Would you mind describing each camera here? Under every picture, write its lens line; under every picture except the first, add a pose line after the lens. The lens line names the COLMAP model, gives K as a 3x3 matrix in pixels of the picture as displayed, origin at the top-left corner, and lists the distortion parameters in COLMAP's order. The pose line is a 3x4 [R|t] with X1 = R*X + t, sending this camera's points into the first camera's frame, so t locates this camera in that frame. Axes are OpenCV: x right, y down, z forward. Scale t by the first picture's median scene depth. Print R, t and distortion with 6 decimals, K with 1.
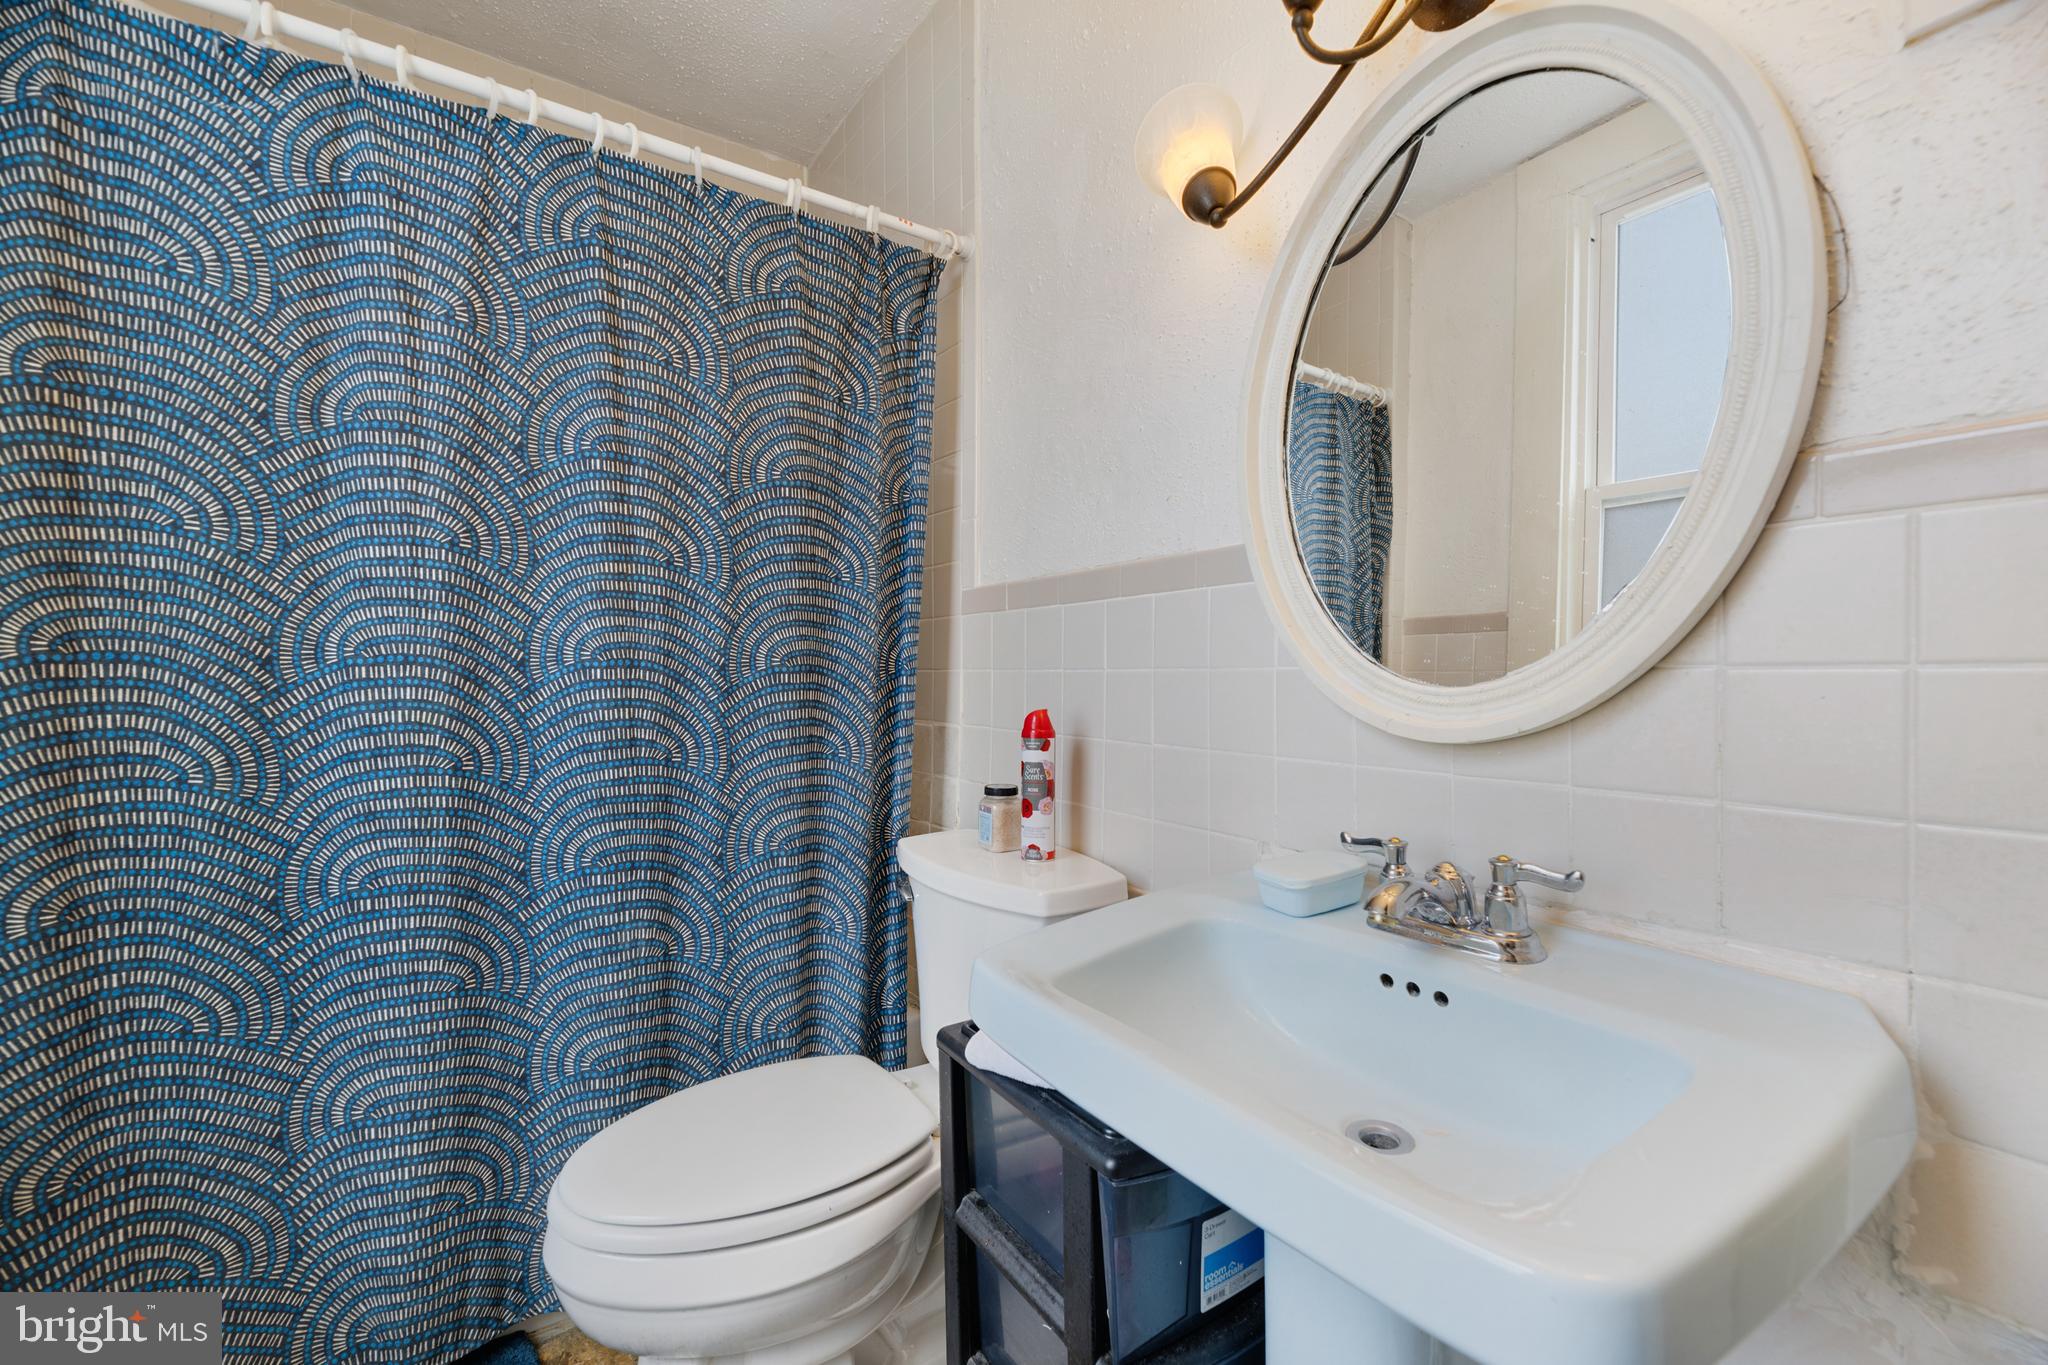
lens RADIAL K [[845.0, 0, 1028.7], [0, 845.0, 679.3], [0, 0, 1]] dist [-0.003713, -0.003134]
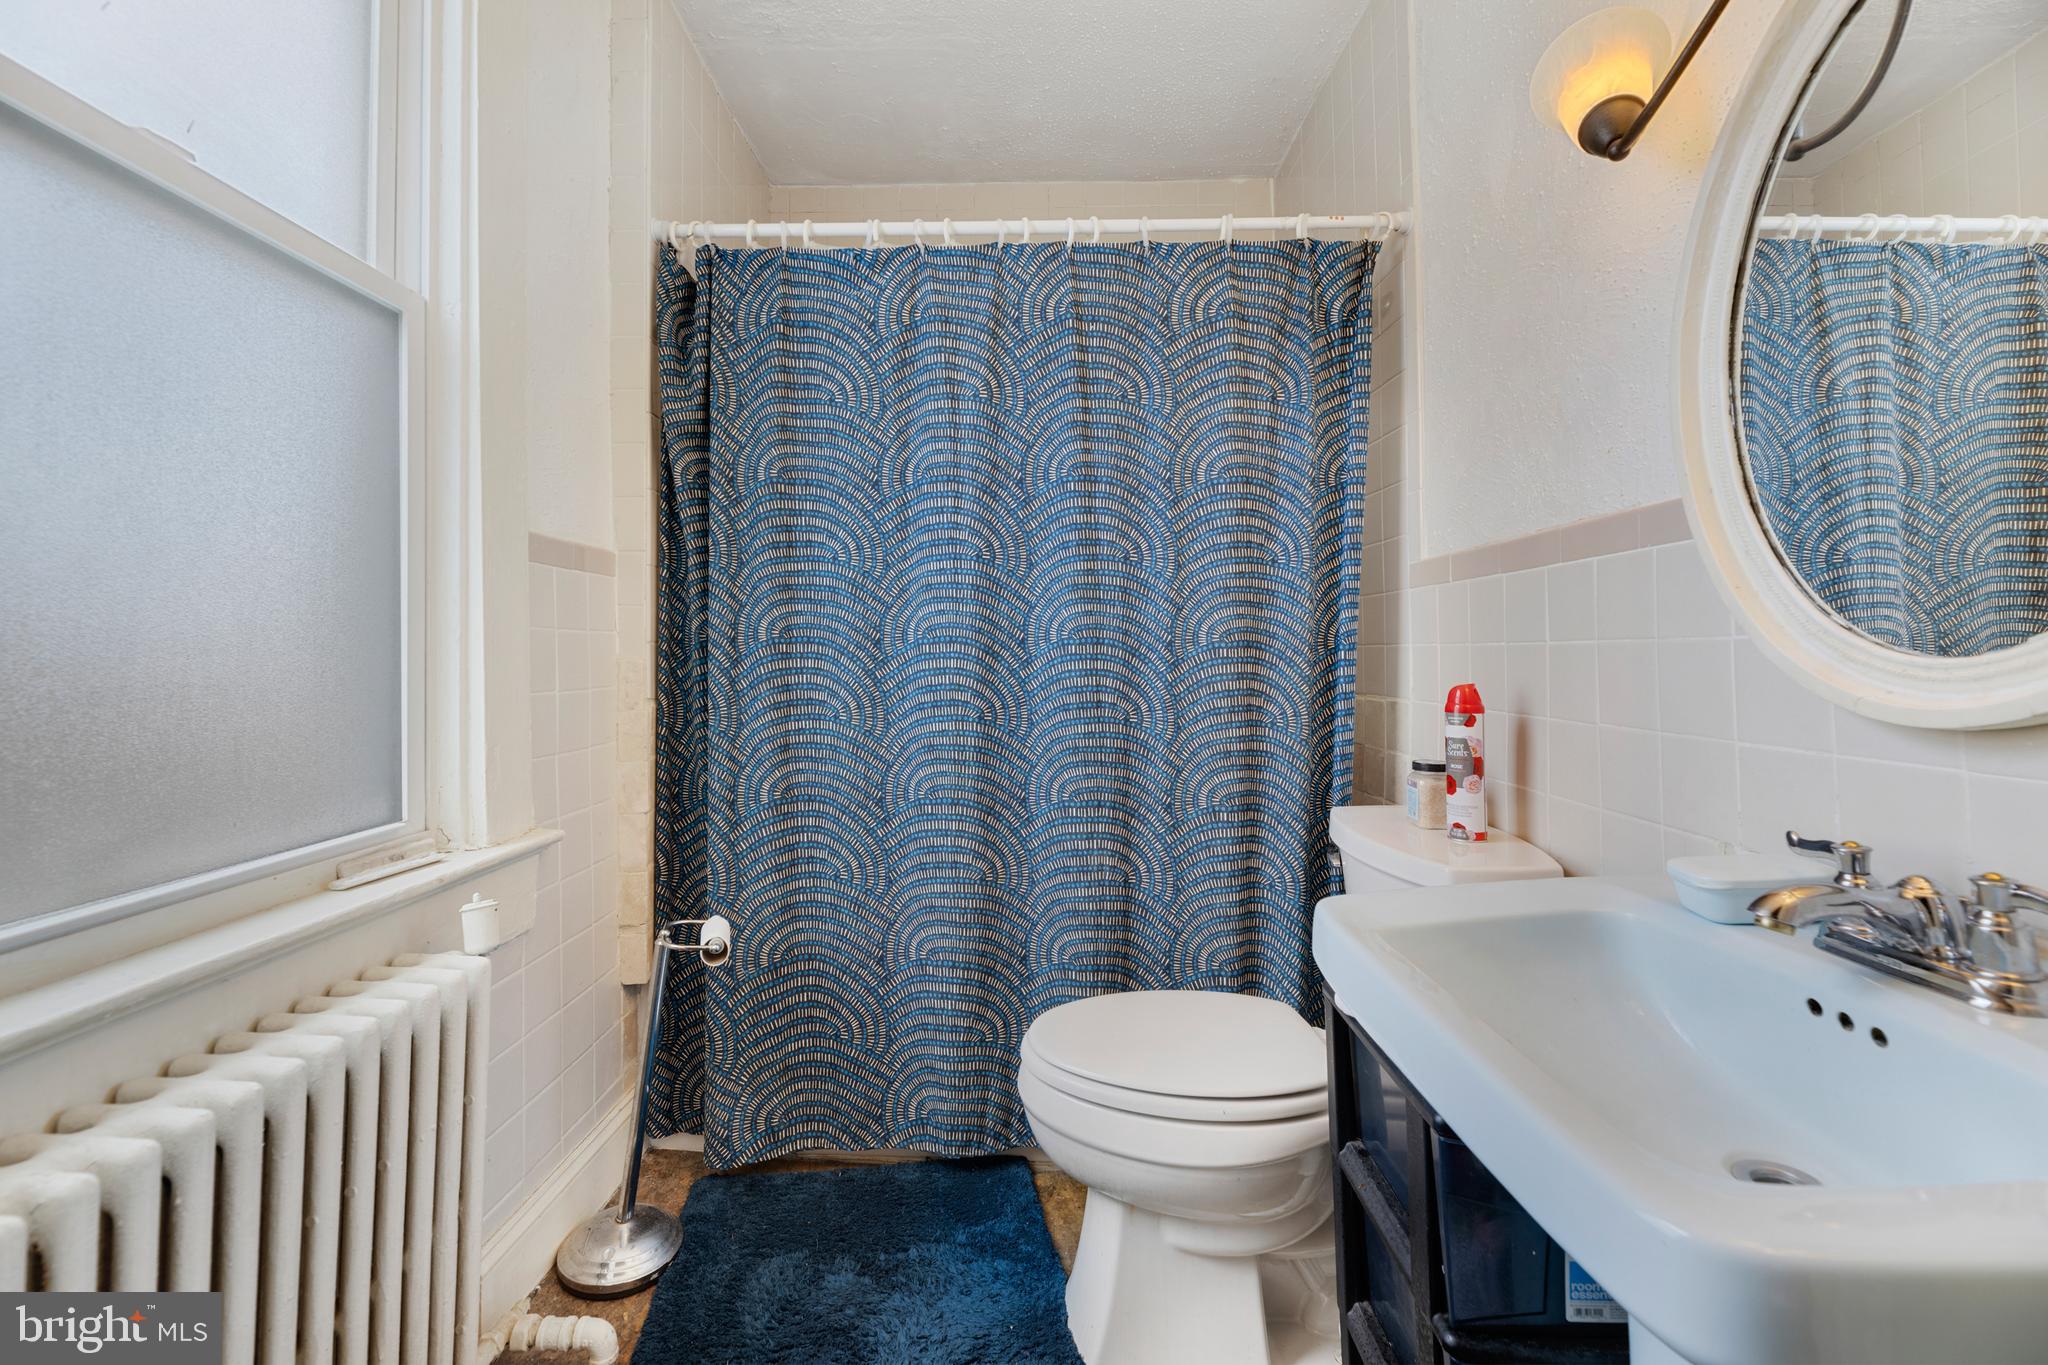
lens RADIAL K [[845.0, 0, 1022.5], [0, 845.0, 631.2], [0, 0, 1]] dist [-0.003713, -0.003134]
pose [[0.815832, -0.017890, -0.578013, 0.183959], [-0.000310, 0.999508, -0.031374, 0.006937], [0.578289, 0.025775, 0.815424, -0.096351]]
